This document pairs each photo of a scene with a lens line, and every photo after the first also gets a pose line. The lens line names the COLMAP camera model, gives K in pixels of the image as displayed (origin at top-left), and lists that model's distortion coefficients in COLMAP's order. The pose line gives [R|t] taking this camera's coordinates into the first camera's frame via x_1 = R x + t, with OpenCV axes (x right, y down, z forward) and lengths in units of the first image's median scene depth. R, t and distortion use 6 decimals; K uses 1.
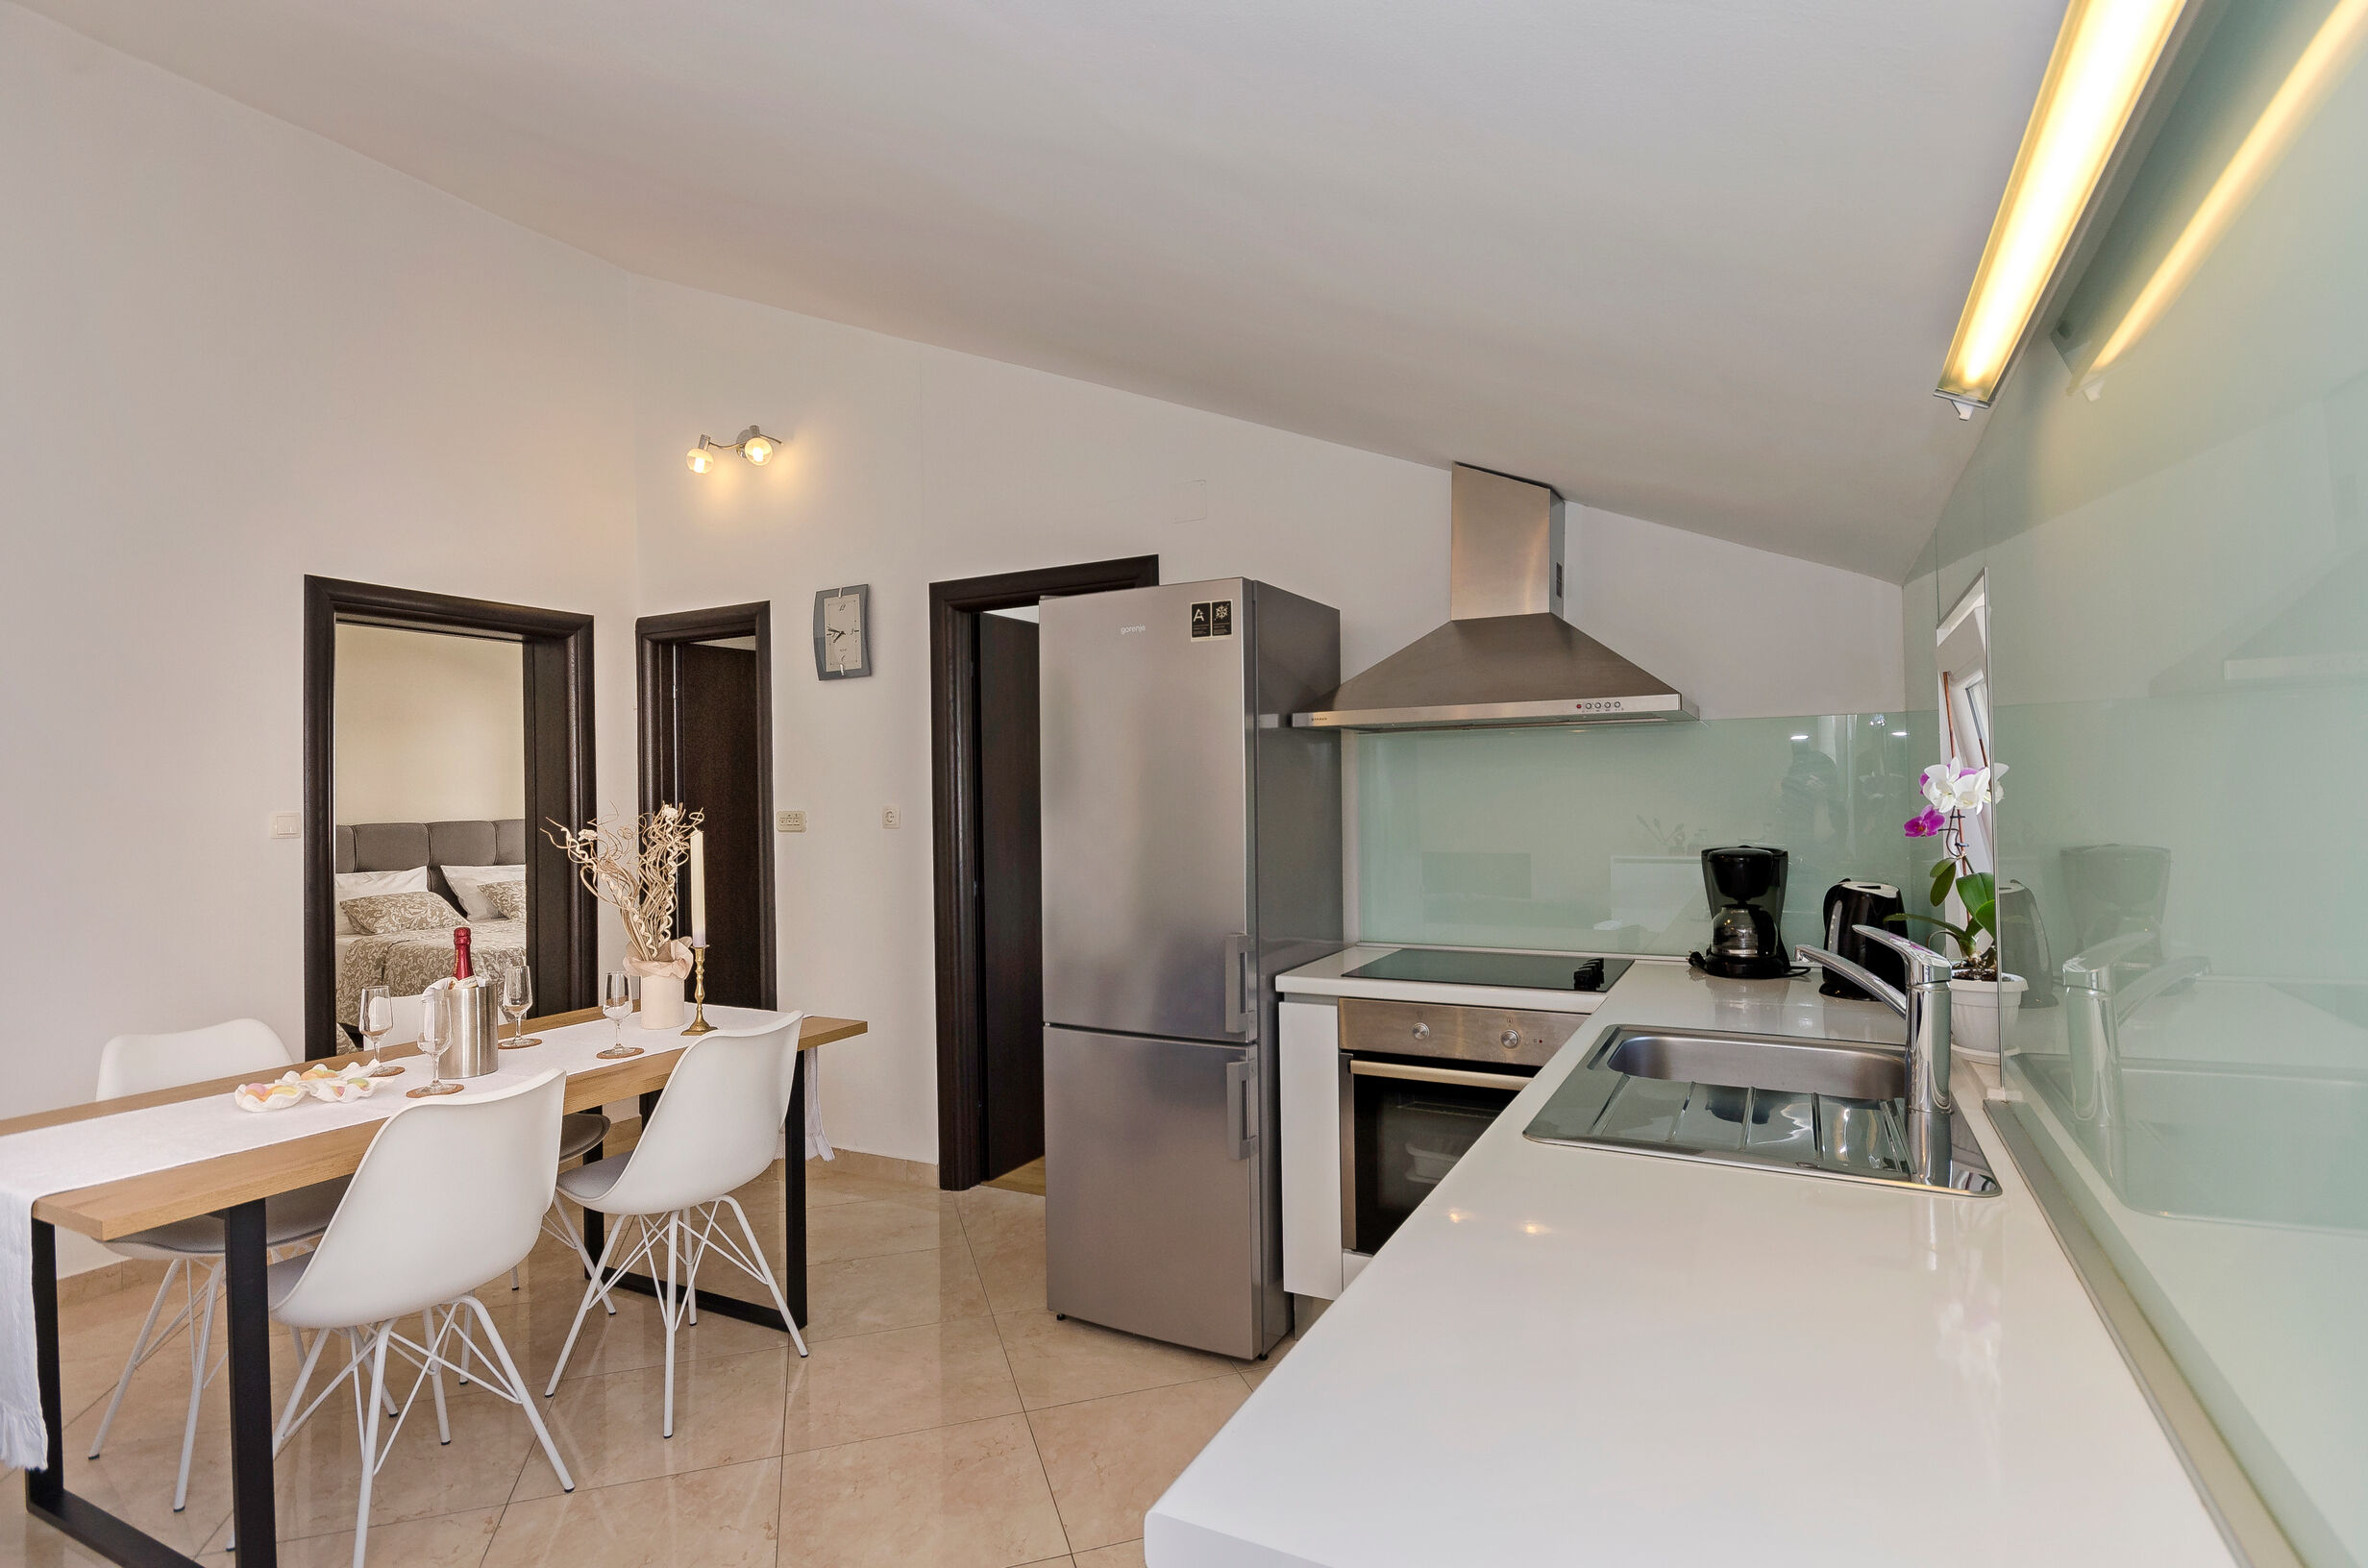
lens RADIAL K [[1171.5, 0, 1180.0], [0, 1171.5, 805.9], [0, 0, 1]] dist [0.002305, 0.002899]
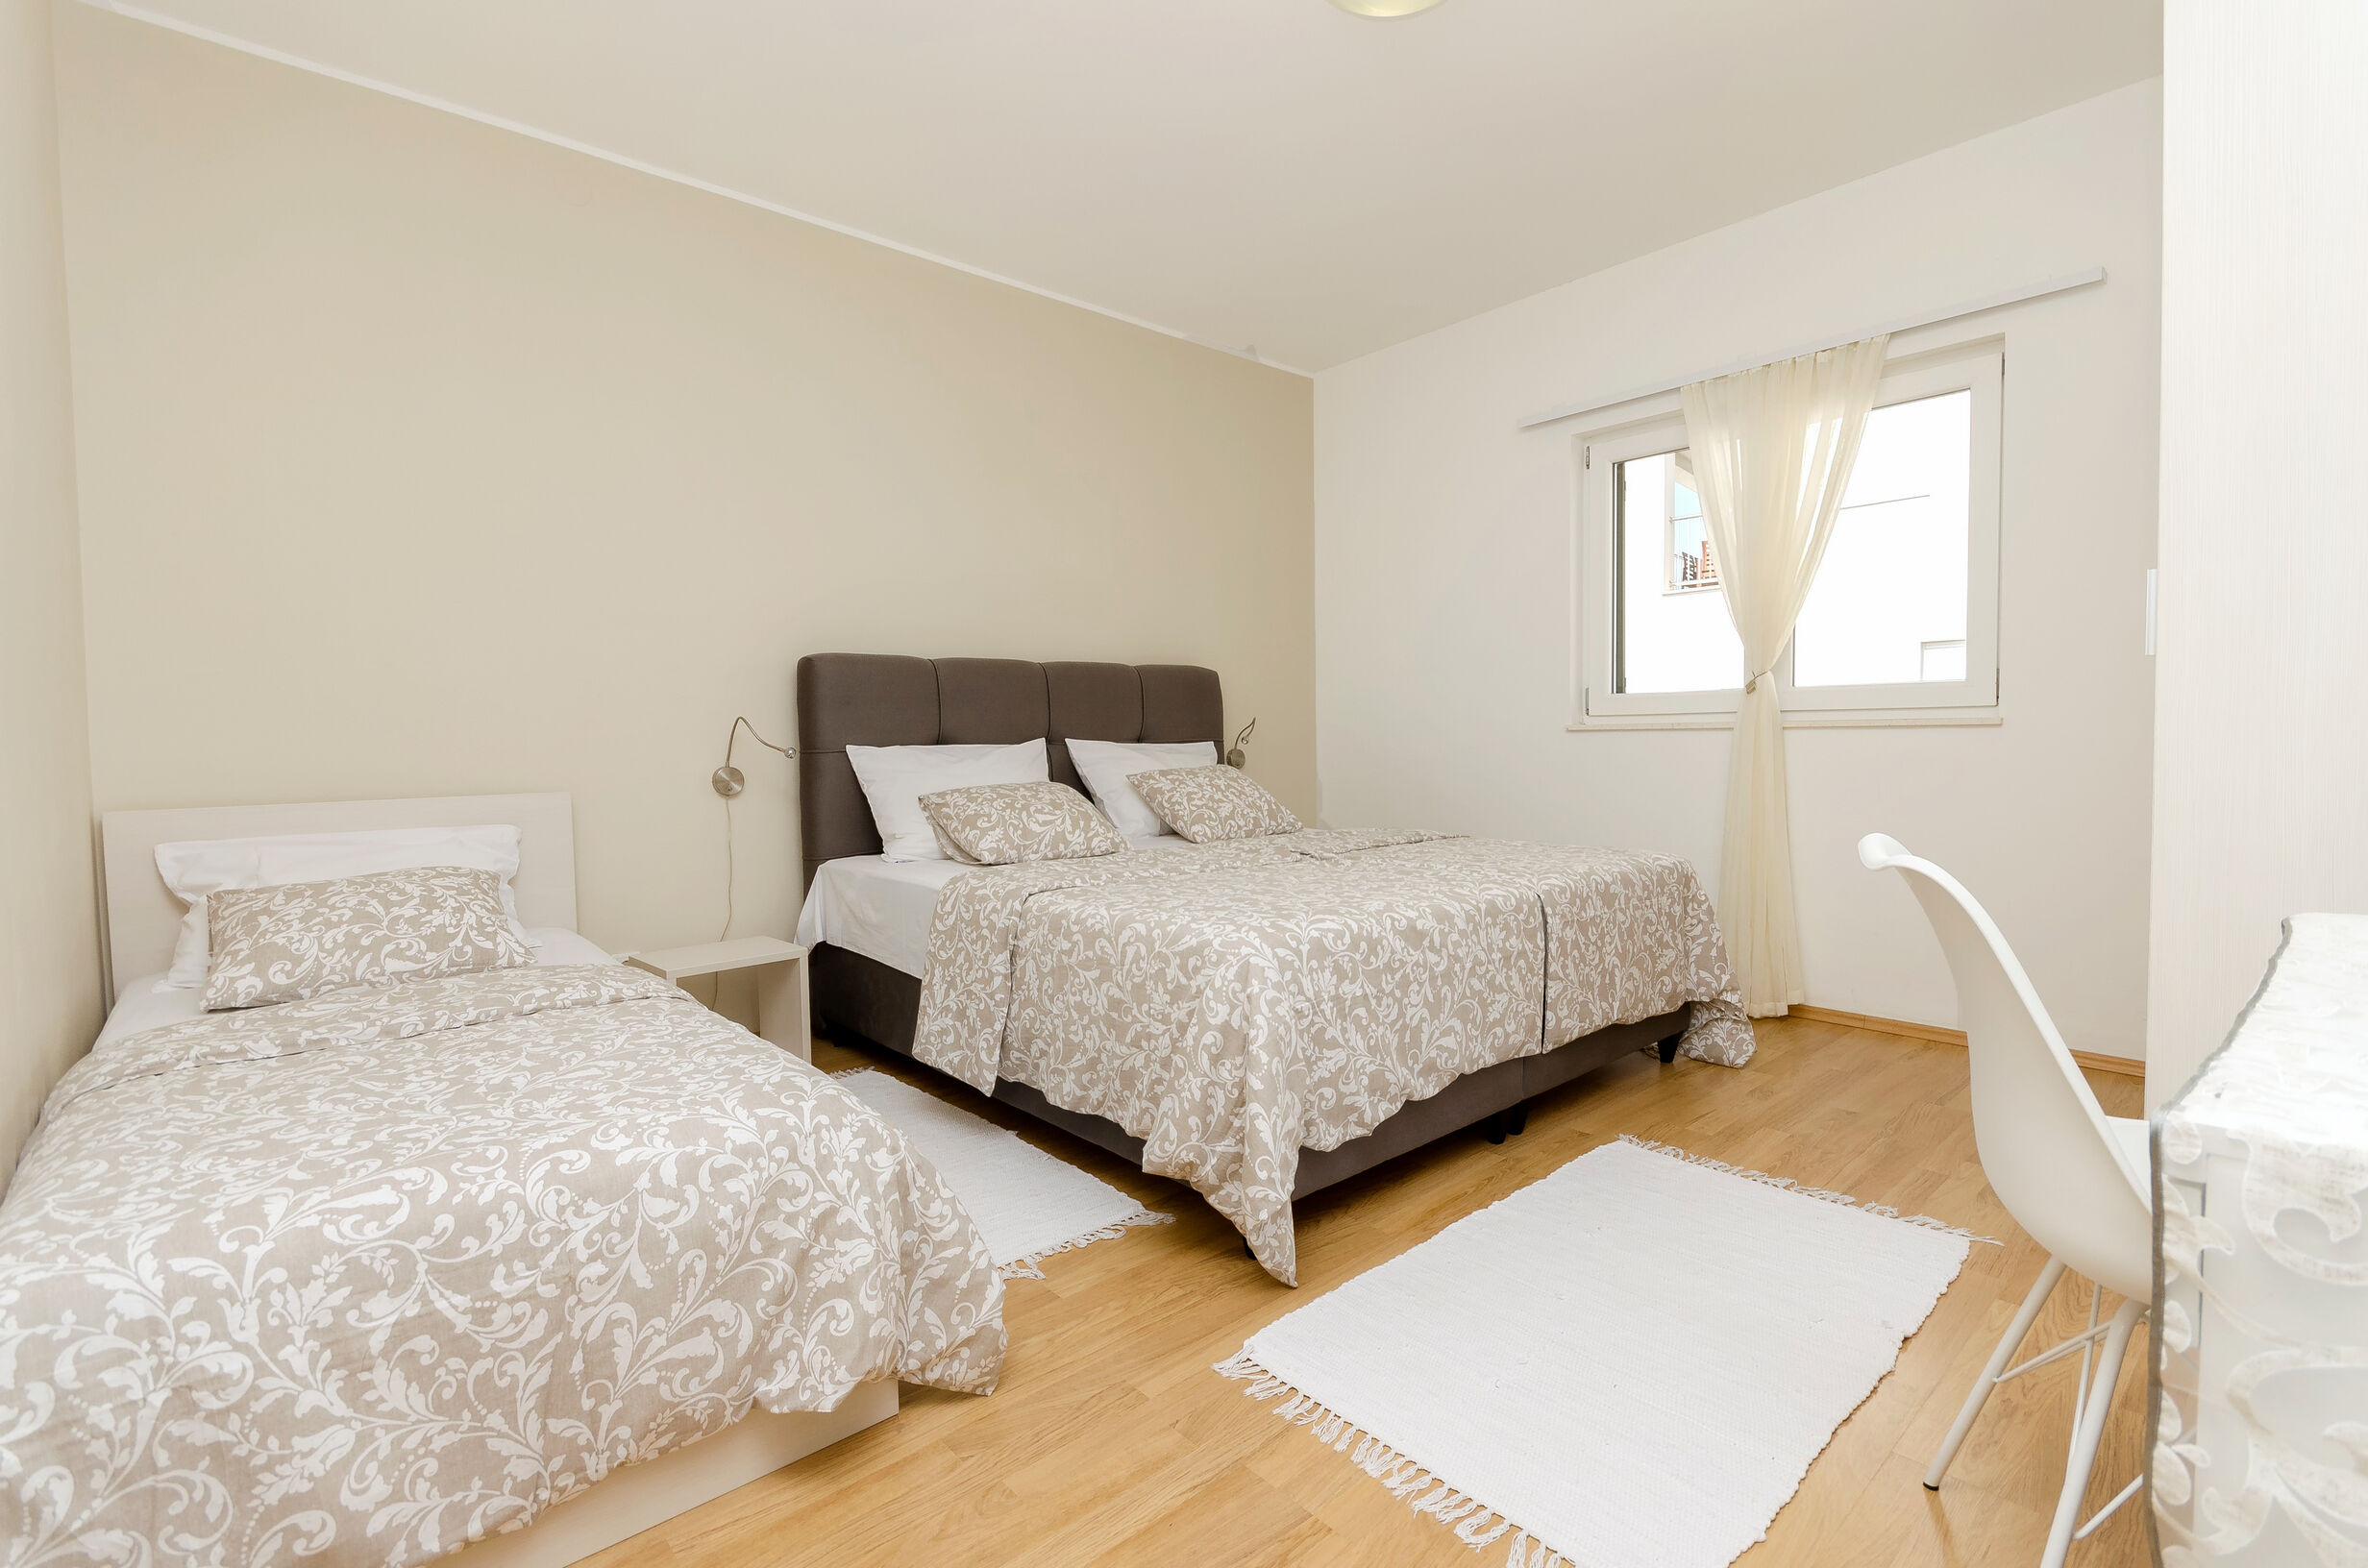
lens RADIAL K [[1066.0, 0, 1172.1], [0, 1066.0, 779.5], [0, 0, 1]] dist [-0.005030, -0.000085]
pose [[0.931831, 0.009532, -0.362766, -0.737581], [0.005924, 0.999122, 0.041471, 0.091989], [0.362843, -0.040793, 0.930957, 1.008646]]
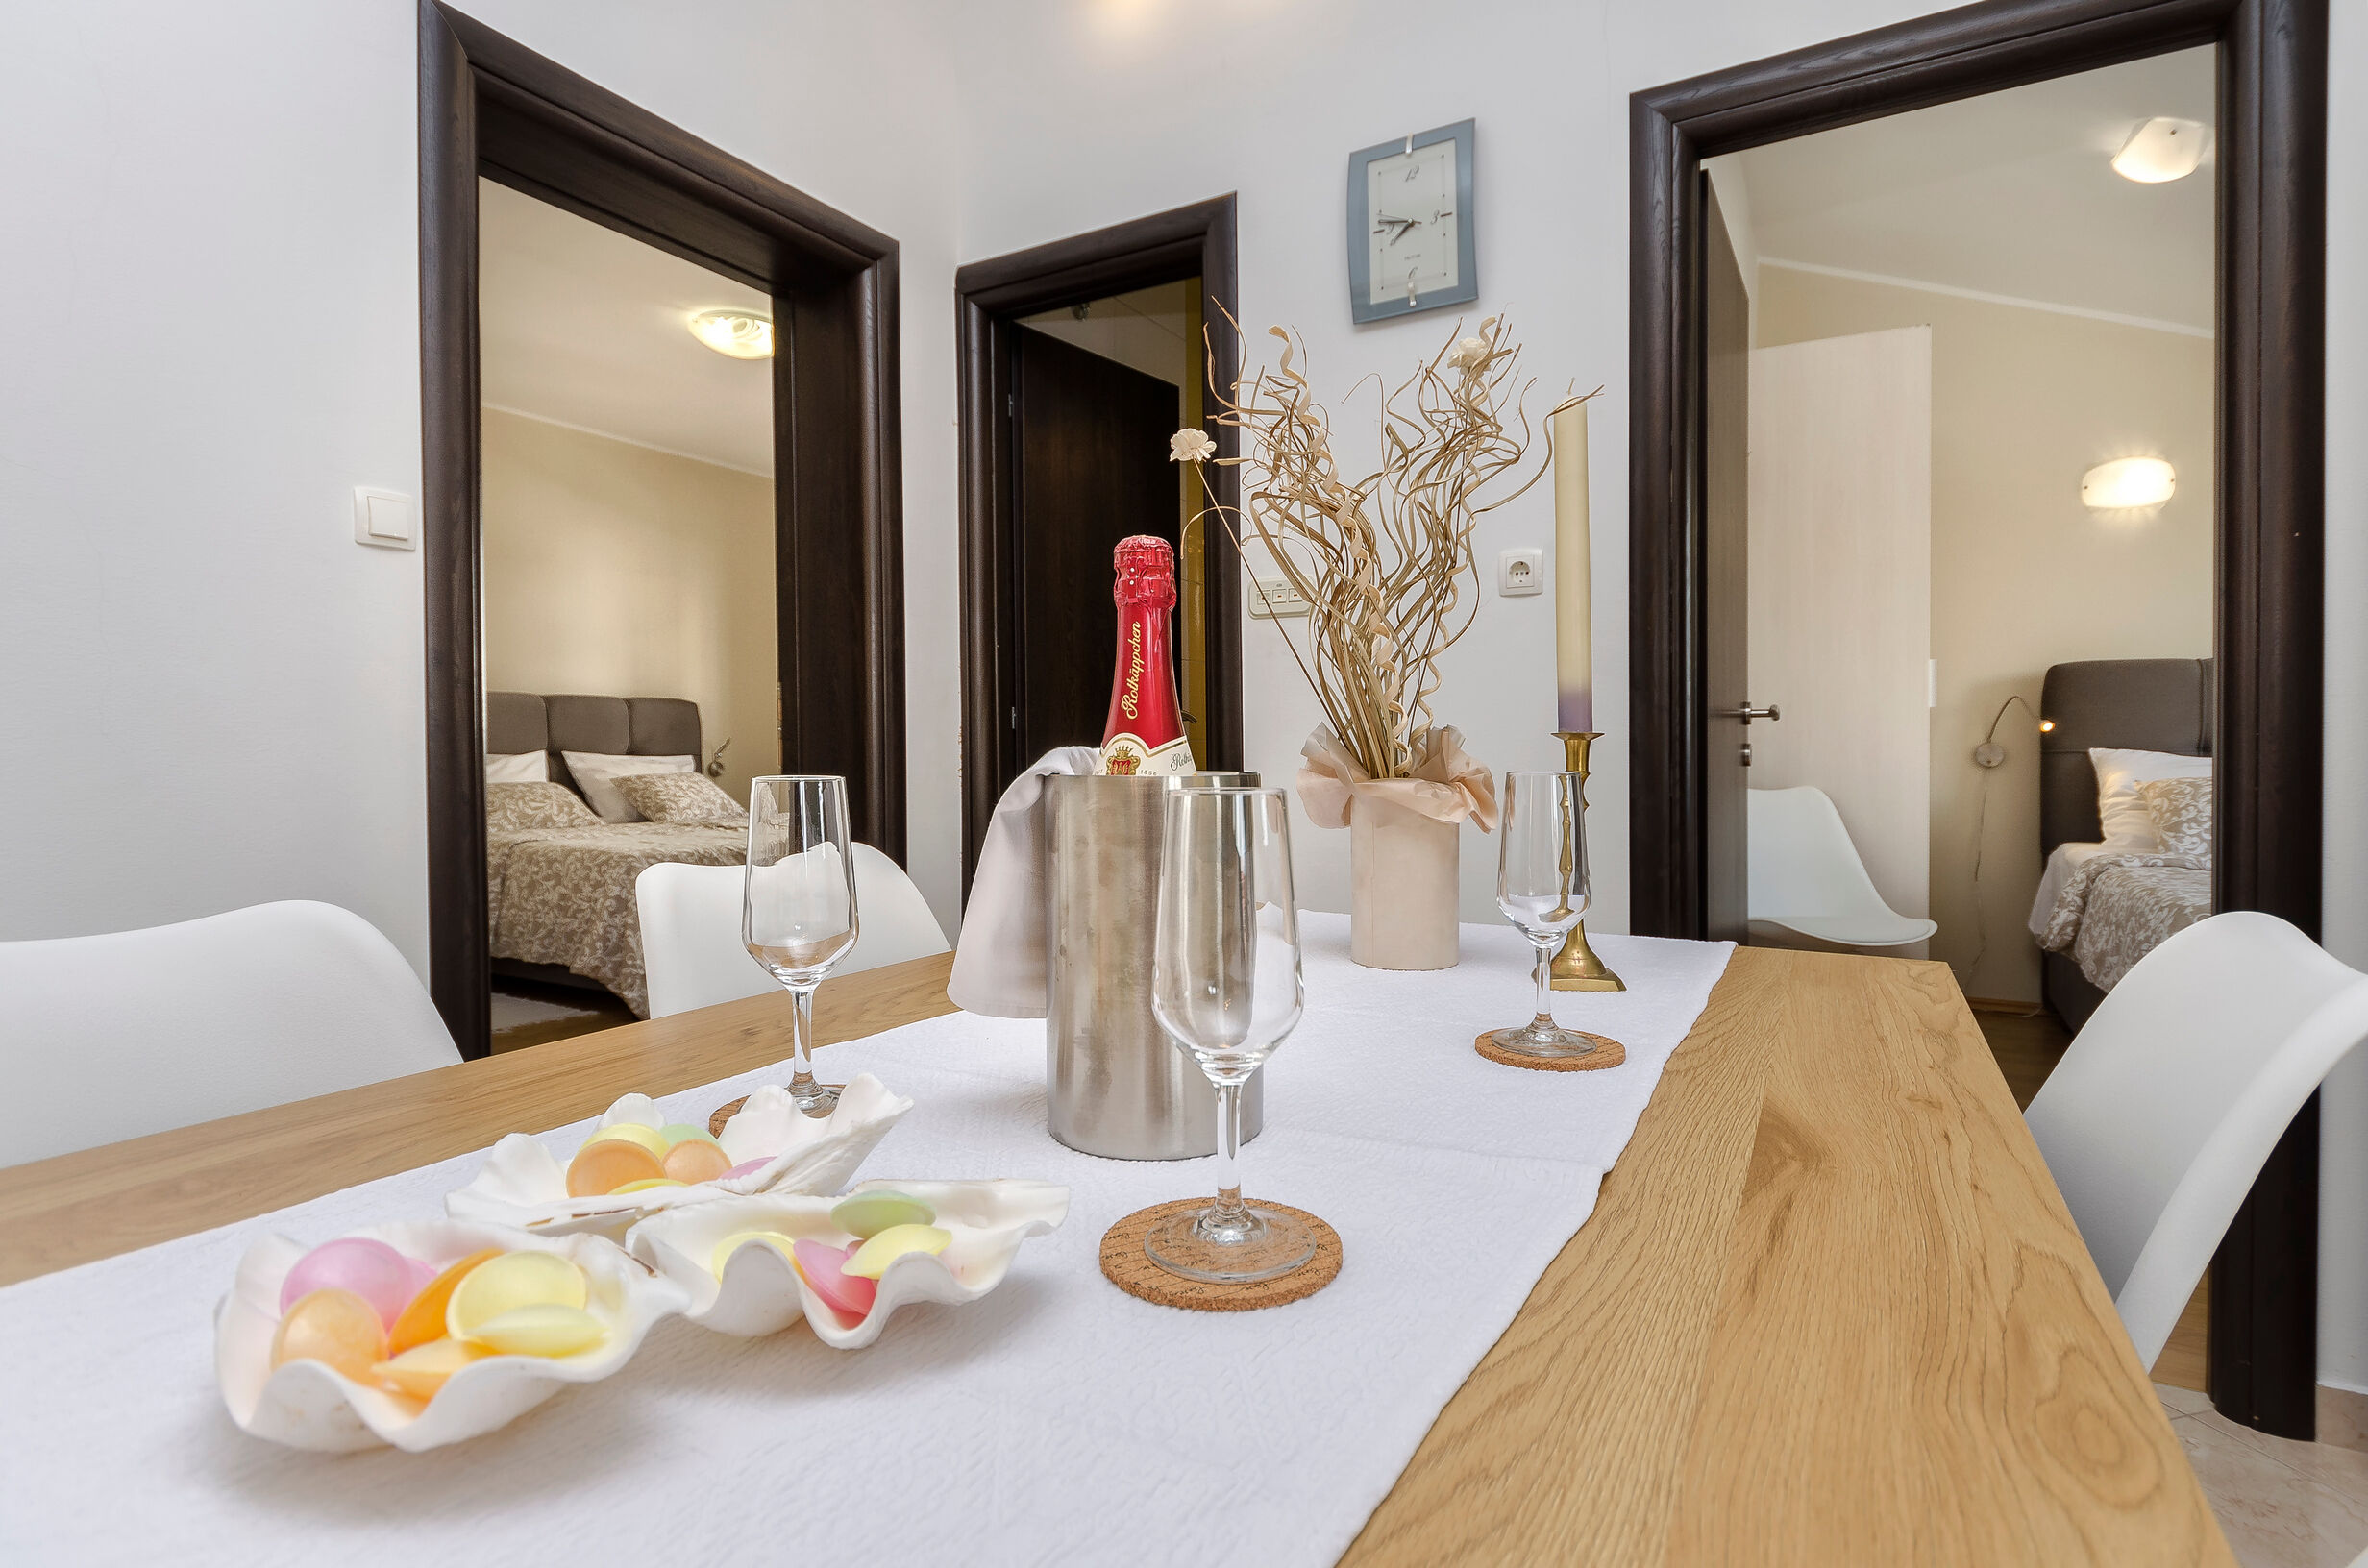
lens RADIAL K [[1171.5, 0, 1178.9], [0, 1171.5, 789.7], [0, 0, 1]] dist [0.002305, 0.002899]
pose [[0.999229, 0.011964, -0.037381, -0.378854], [-0.010942, 0.999564, 0.027439, 0.093901], [0.037693, -0.027009, 0.998924, 0.479696]]
